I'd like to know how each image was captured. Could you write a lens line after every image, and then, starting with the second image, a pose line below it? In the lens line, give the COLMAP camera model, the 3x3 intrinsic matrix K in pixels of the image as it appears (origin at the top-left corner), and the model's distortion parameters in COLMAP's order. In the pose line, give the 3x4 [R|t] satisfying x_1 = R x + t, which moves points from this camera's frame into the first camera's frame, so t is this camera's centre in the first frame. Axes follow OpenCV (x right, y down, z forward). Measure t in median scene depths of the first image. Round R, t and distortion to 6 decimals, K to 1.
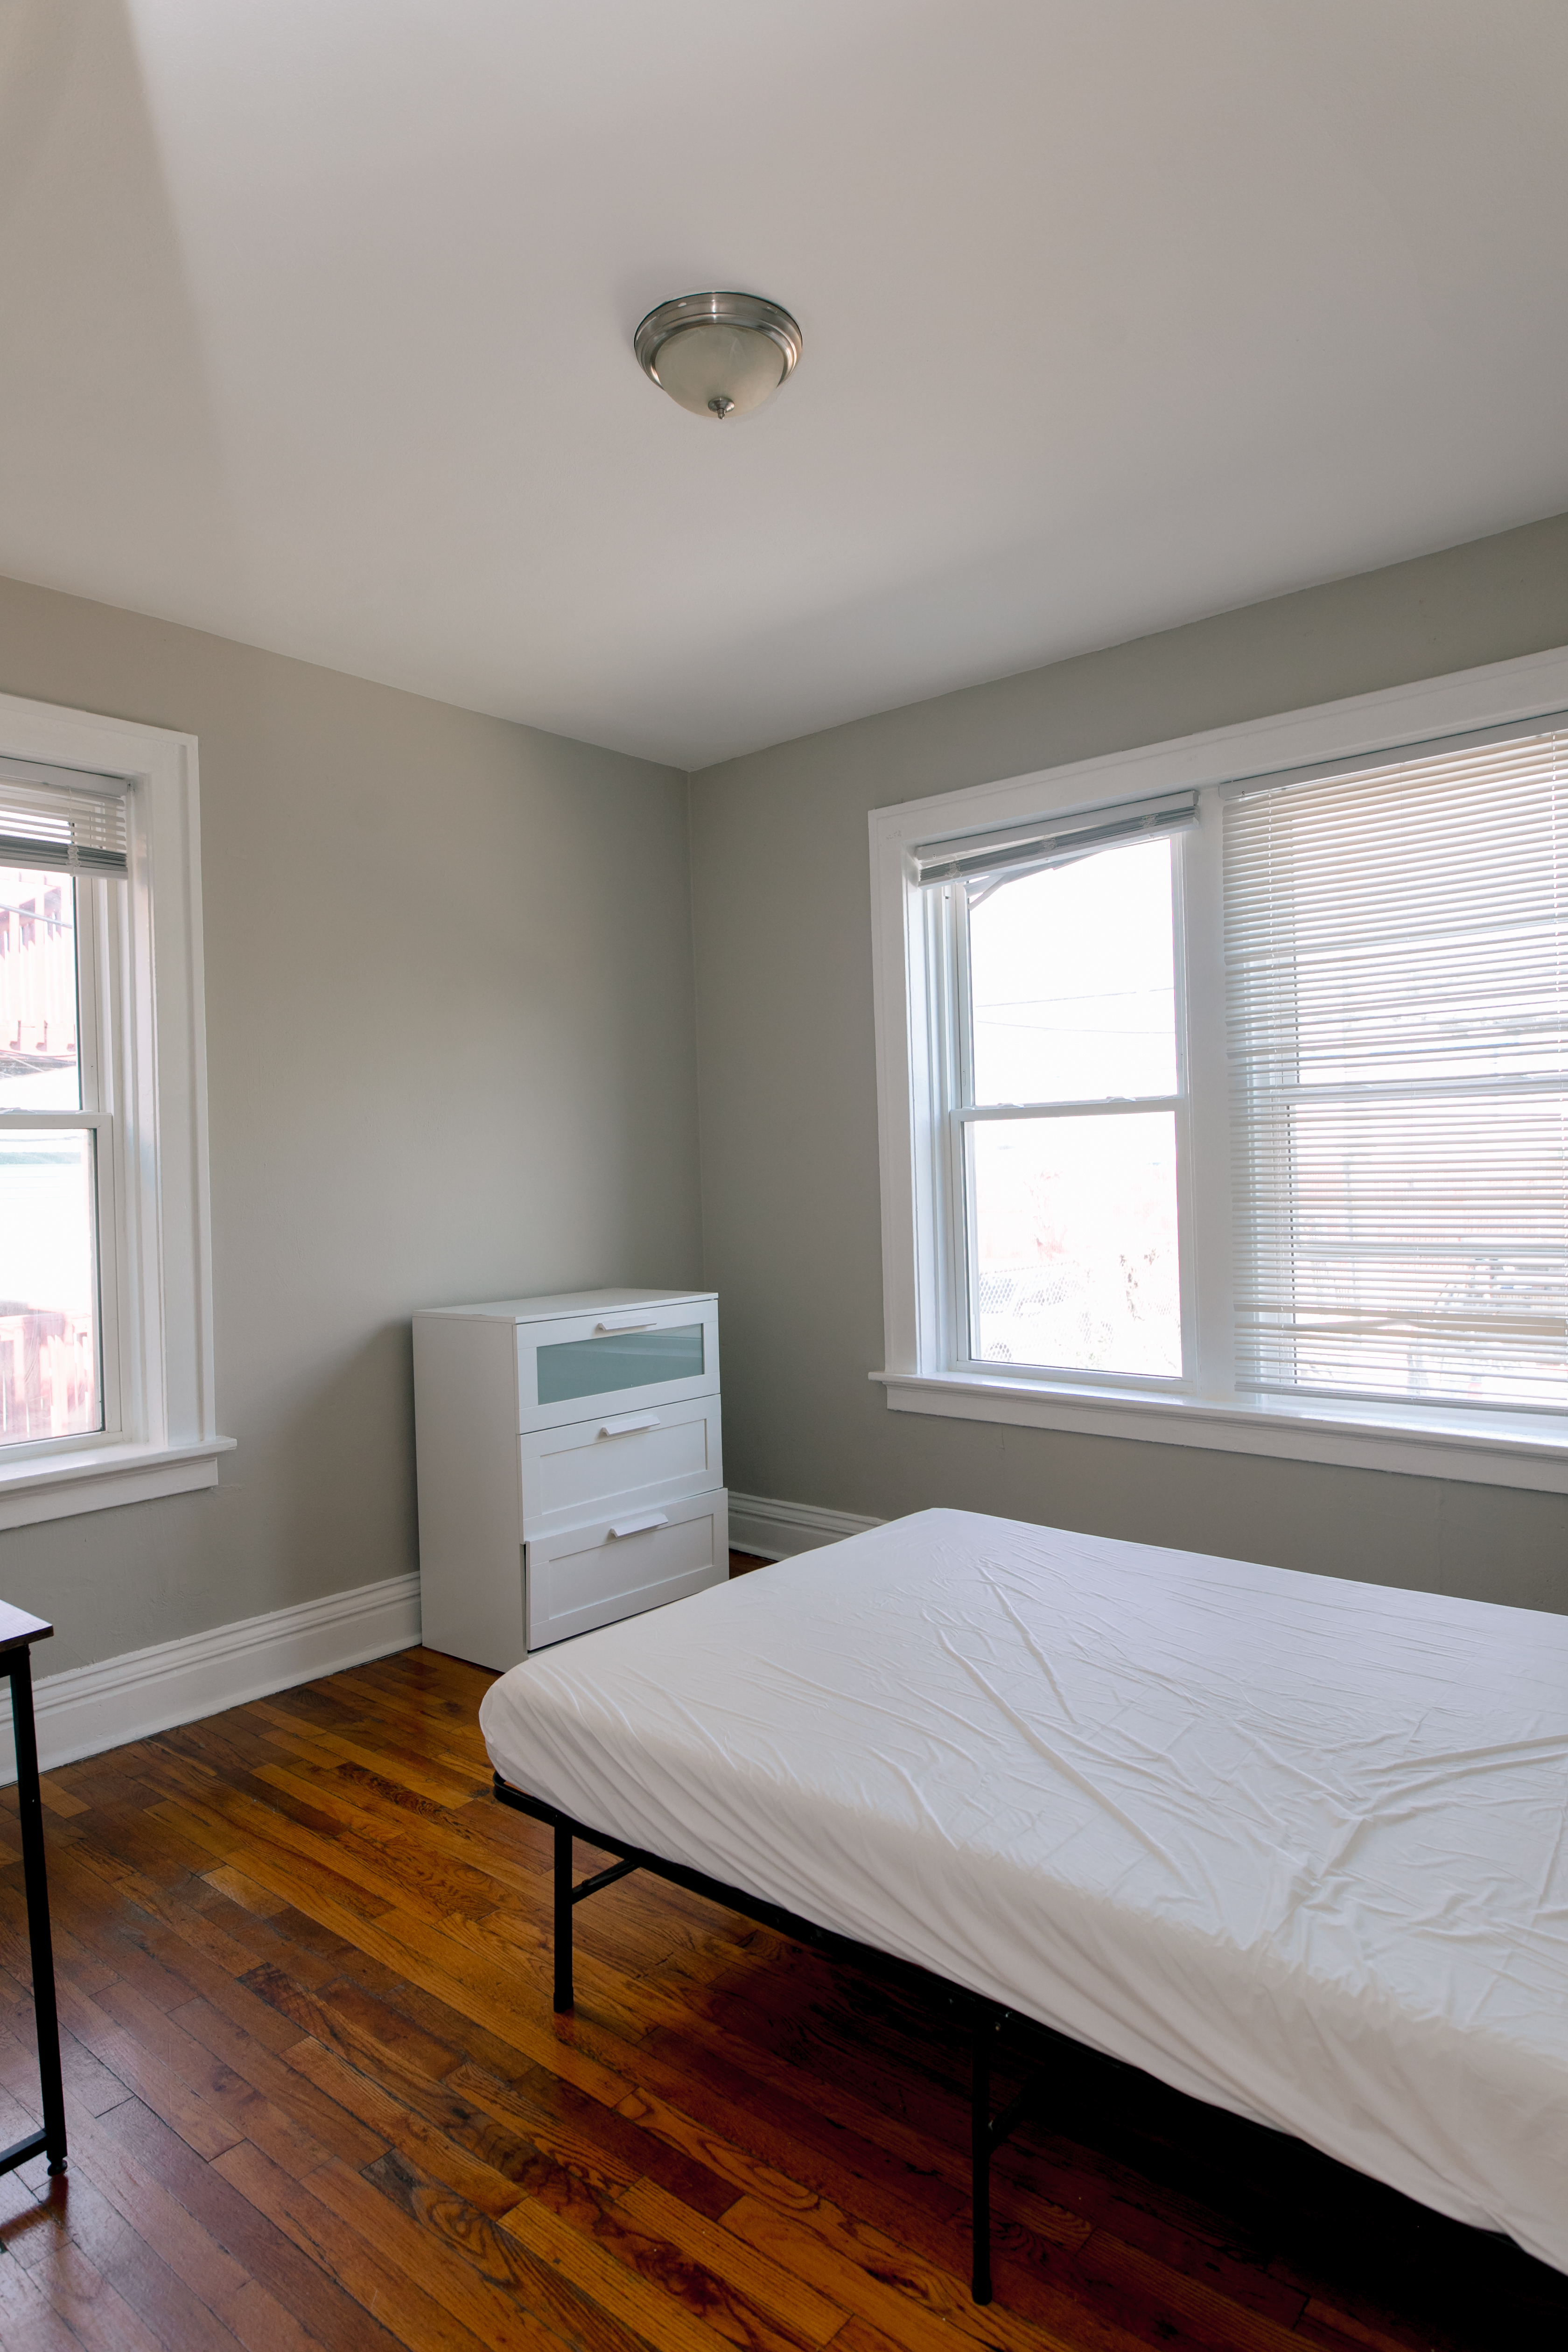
lens RADIAL K [[1352.7, 0, 782.5], [0, 1352.7, 1177.6], [0, 0, 1]] dist [0.001817, -0.001247]
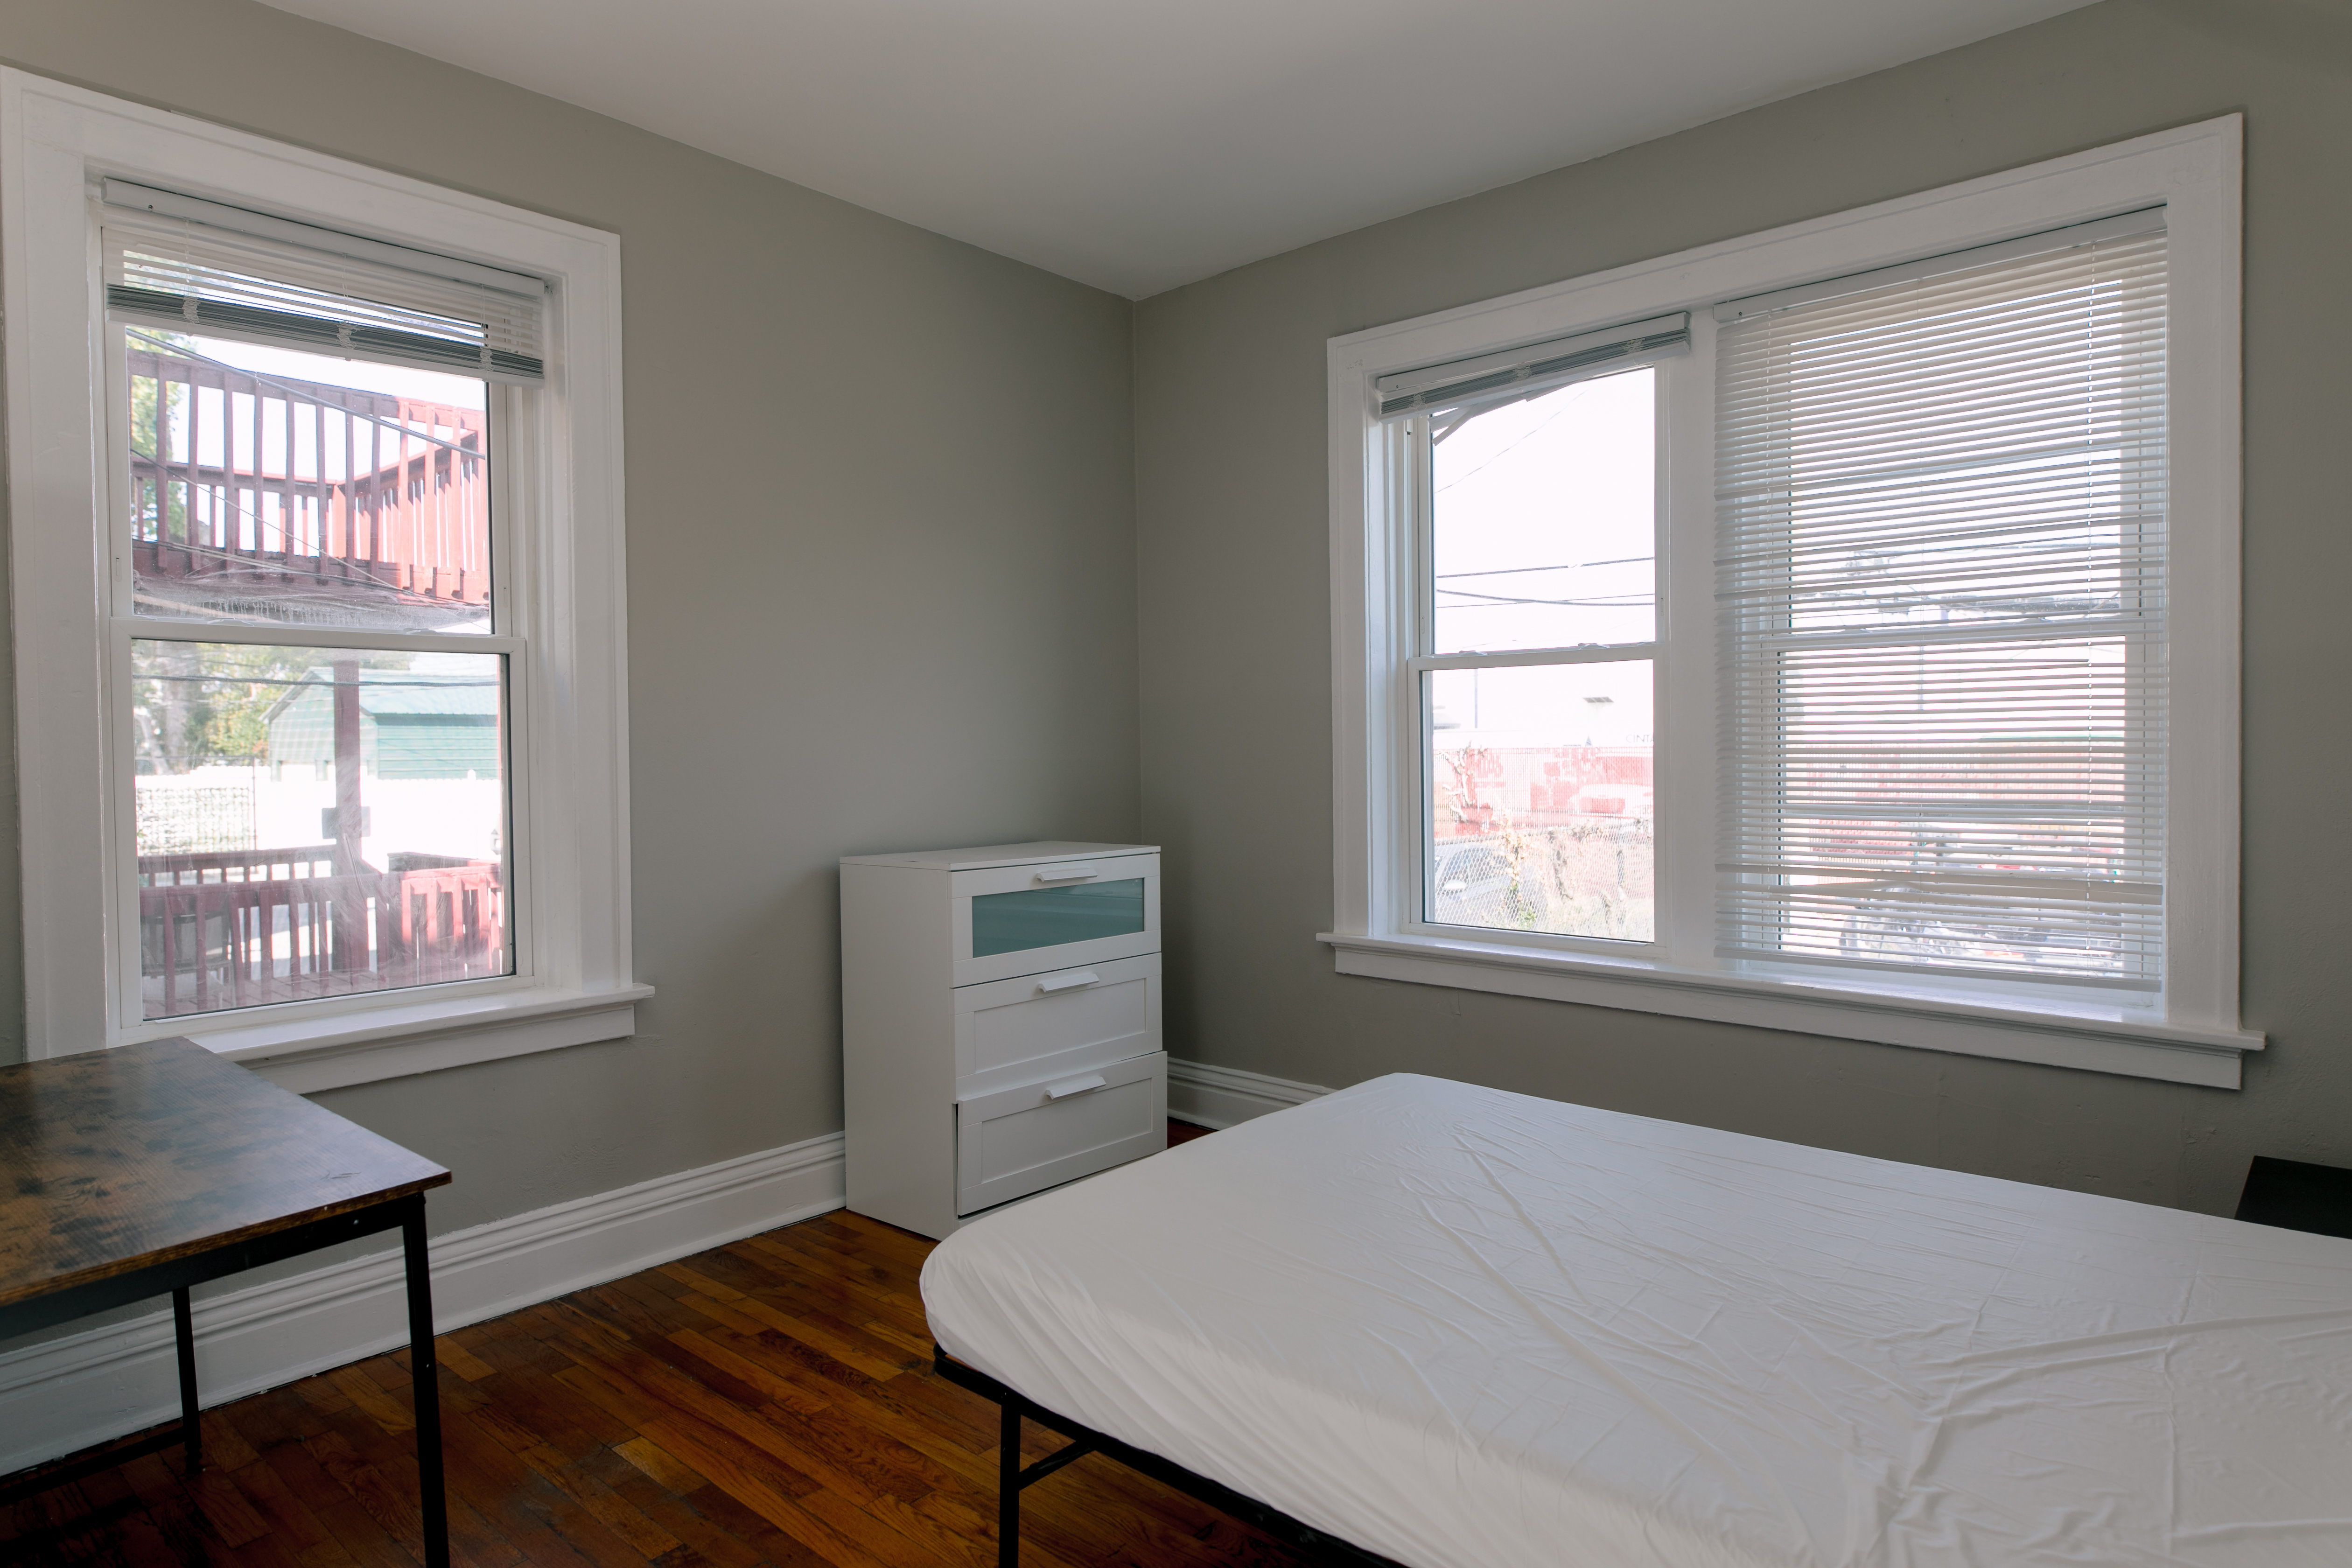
lens RADIAL K [[1352.7, 0, 1180.7], [0, 1352.7, 782.3], [0, 0, 1]] dist [0.001817, -0.001247]
pose [[0.999796, 0.016768, -0.011268, -0.029111], [-0.016550, 0.999679, 0.019166, 0.027577], [0.011586, -0.018976, 0.999753, 0.066061]]
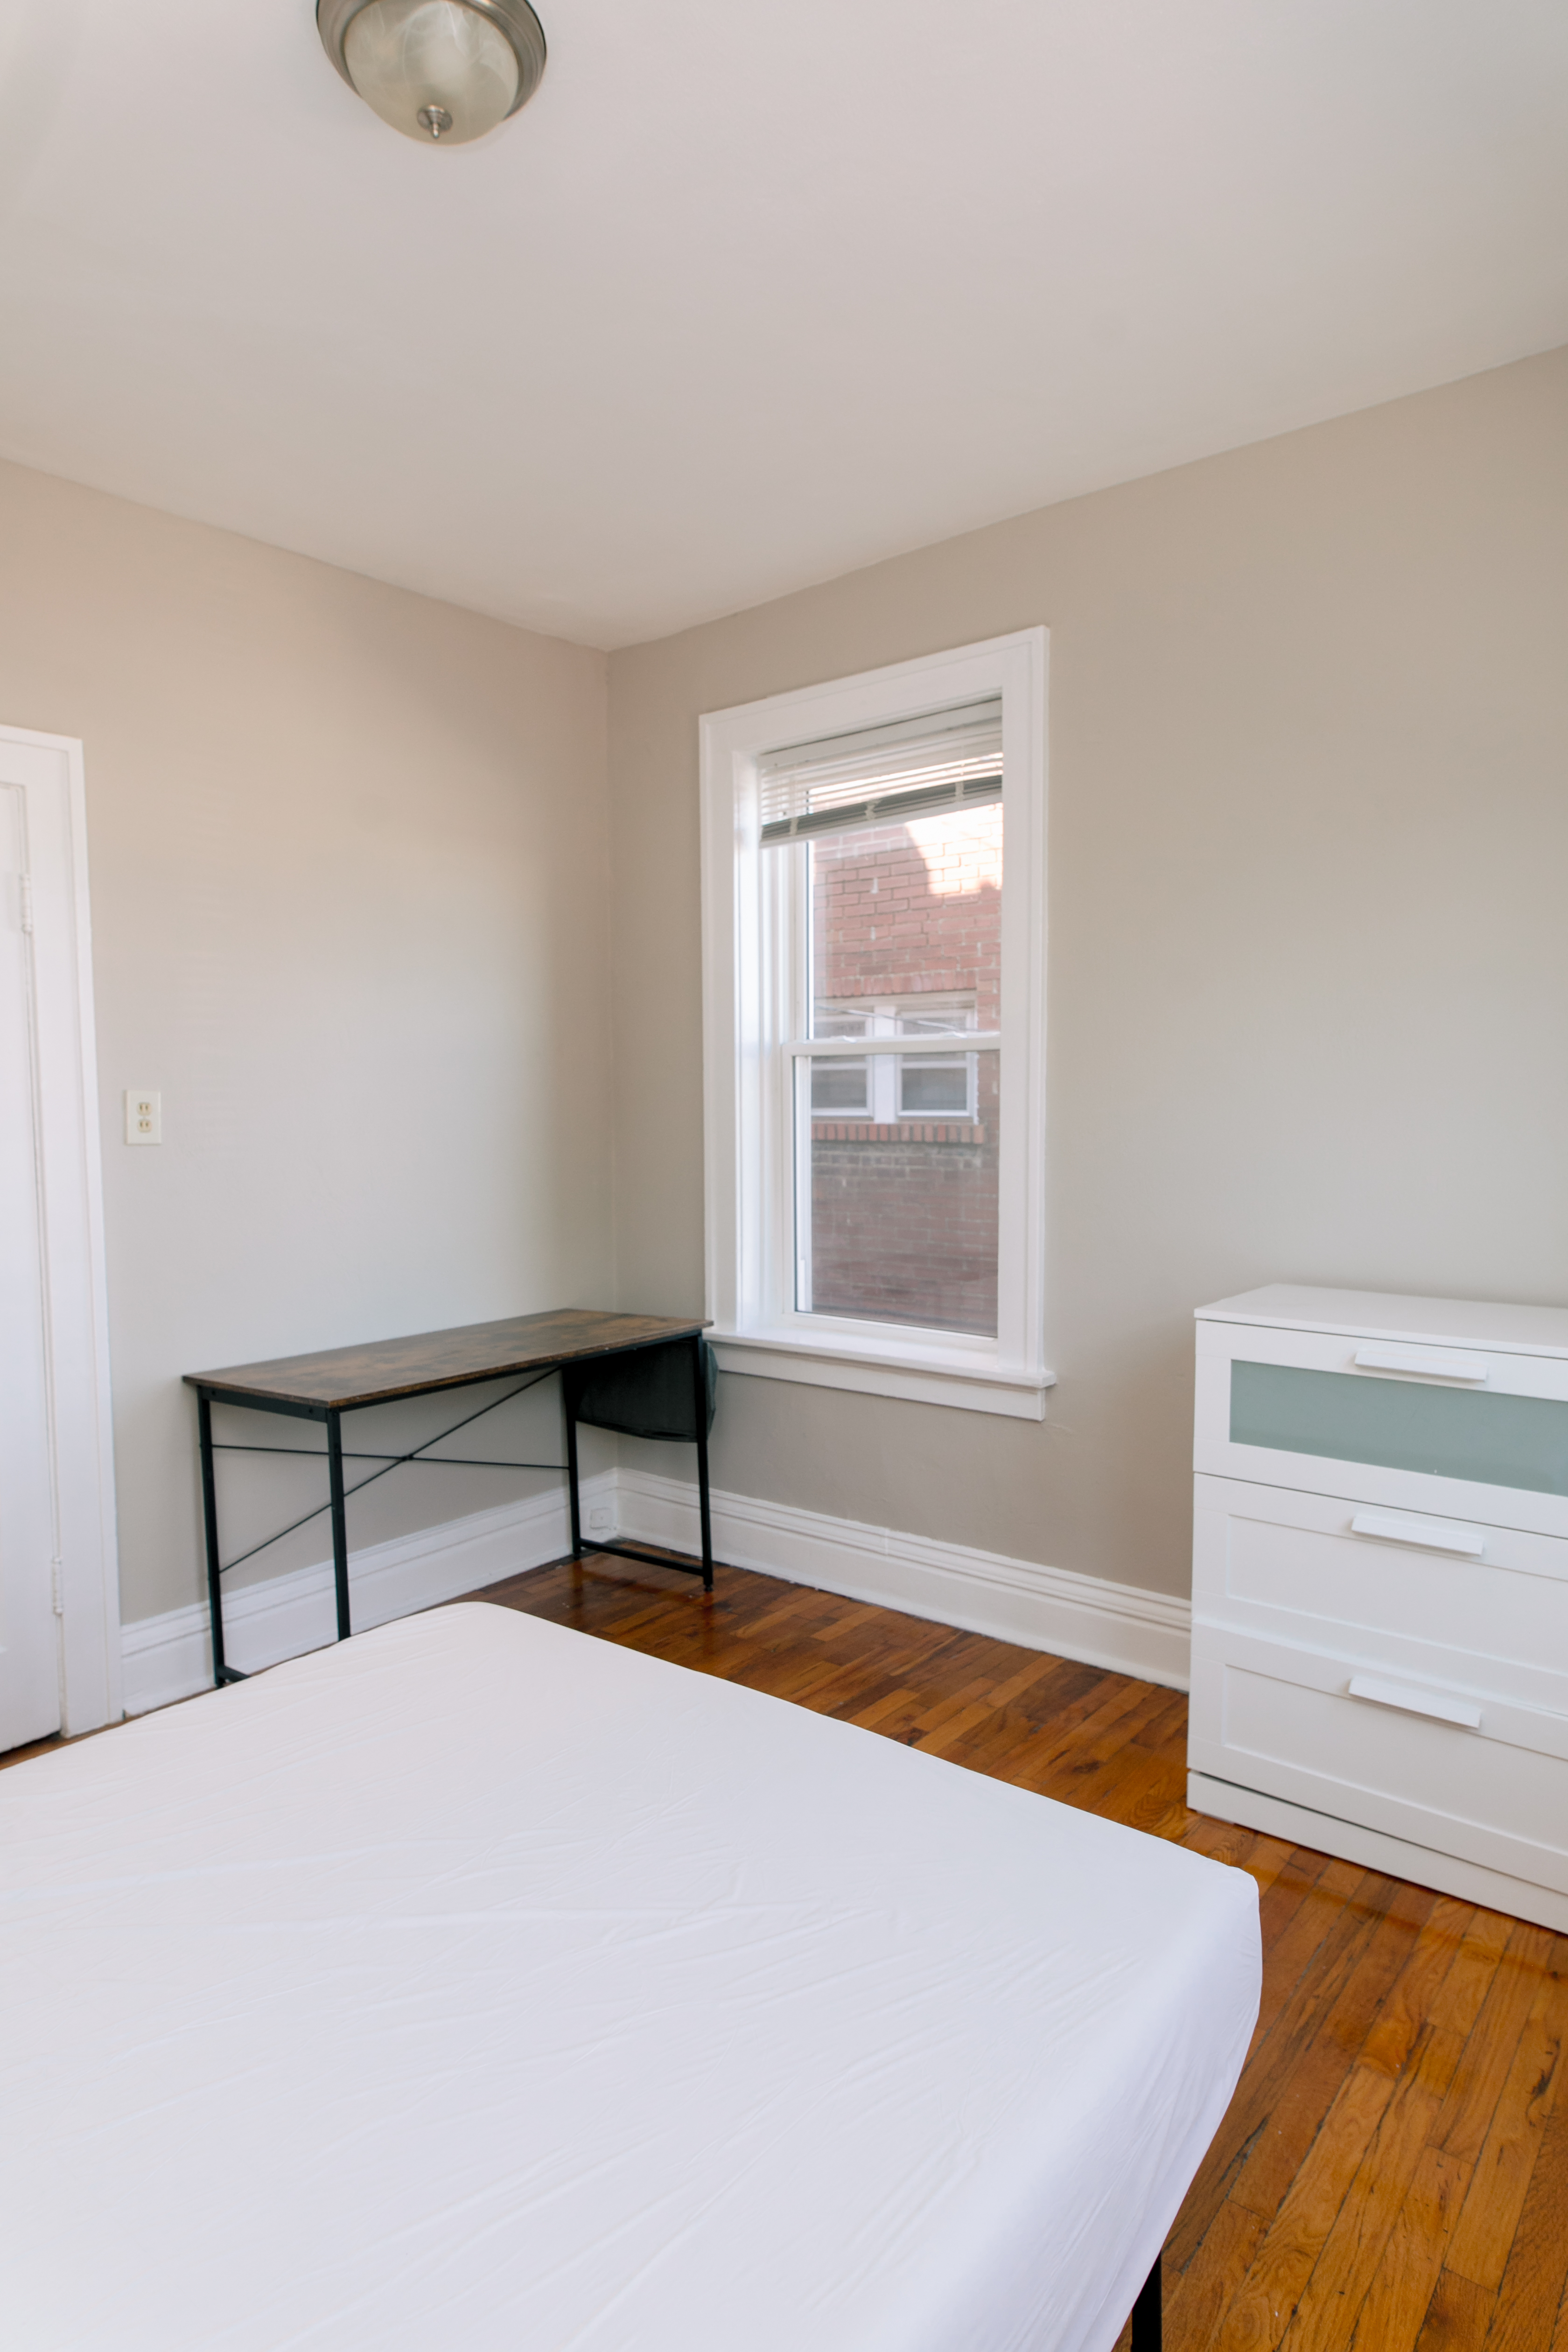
lens RADIAL K [[1352.7, 0, 779.6], [0, 1352.7, 1172.1], [0, 0, 1]] dist [0.001817, -0.001247]
pose [[0.021939, 0.085582, -0.996090, 0.541489], [-0.003825, 0.996329, 0.085519, -0.031352], [0.999752, 0.001934, 0.022186, 0.823327]]
